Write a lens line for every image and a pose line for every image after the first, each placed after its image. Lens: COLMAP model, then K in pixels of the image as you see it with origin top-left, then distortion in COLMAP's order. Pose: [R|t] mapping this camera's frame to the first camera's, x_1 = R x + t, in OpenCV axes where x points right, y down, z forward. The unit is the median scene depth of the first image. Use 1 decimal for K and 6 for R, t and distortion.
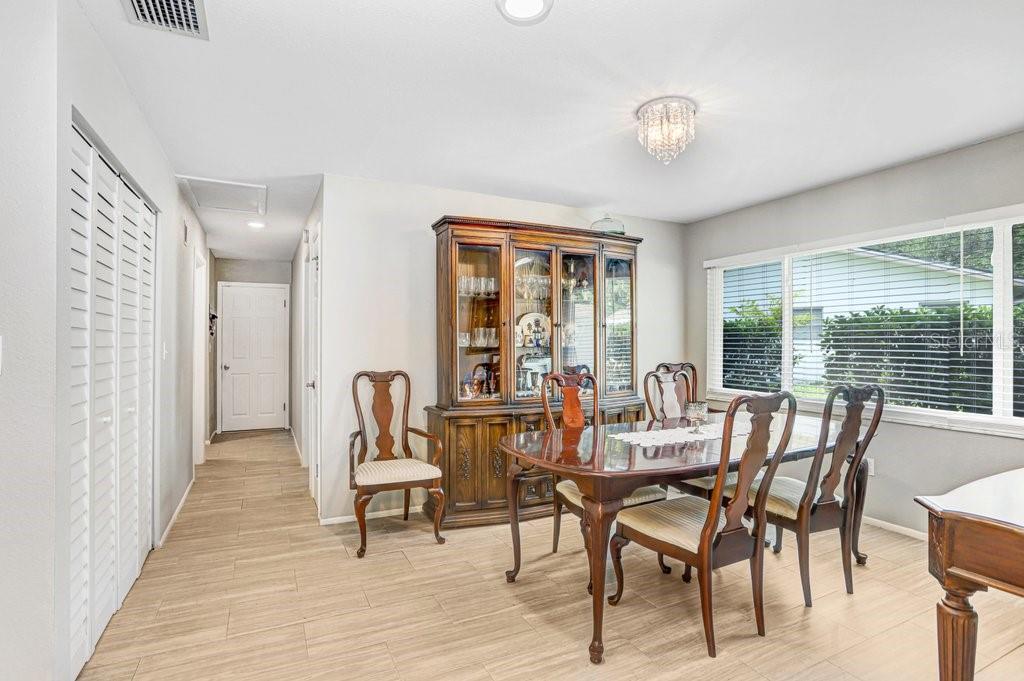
lens RADIAL K [[548.1, 0, 512.0], [0, 548.1, 340.5], [0, 0, 1]] dist [-0.028954, 0.001244]
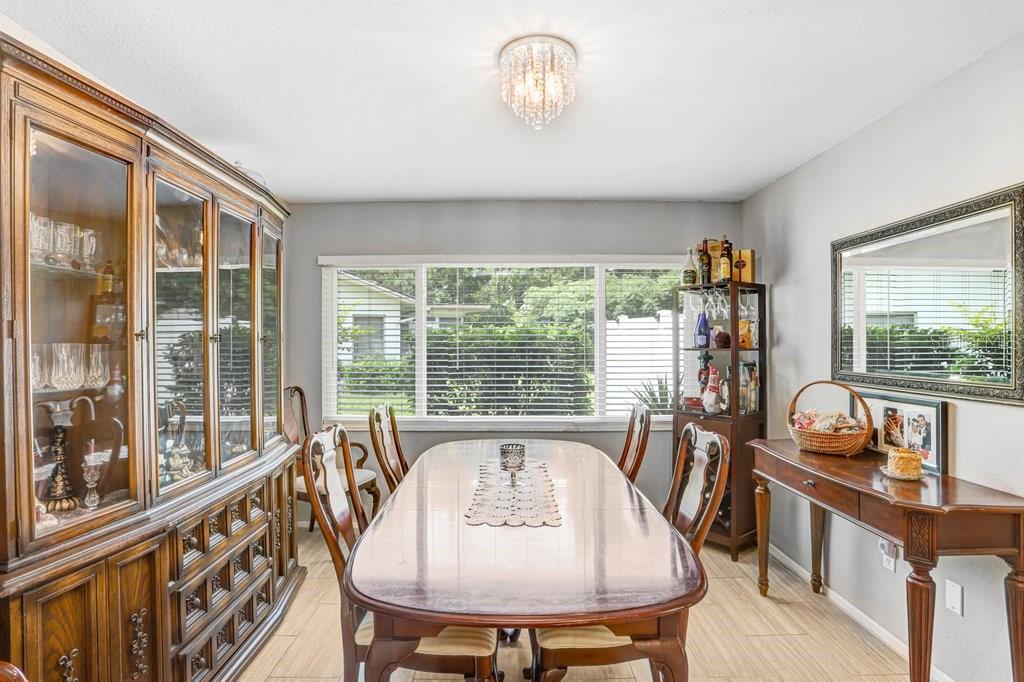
lens RADIAL K [[548.1, 0, 512.0], [0, 548.1, 341.0], [0, 0, 1]] dist [-0.028954, 0.001244]
pose [[0.420274, 0.010412, 0.907337, -0.295957], [0.001938, 0.999922, -0.012372, -0.020237], [-0.907395, 0.006958, 0.420221, 0.539618]]
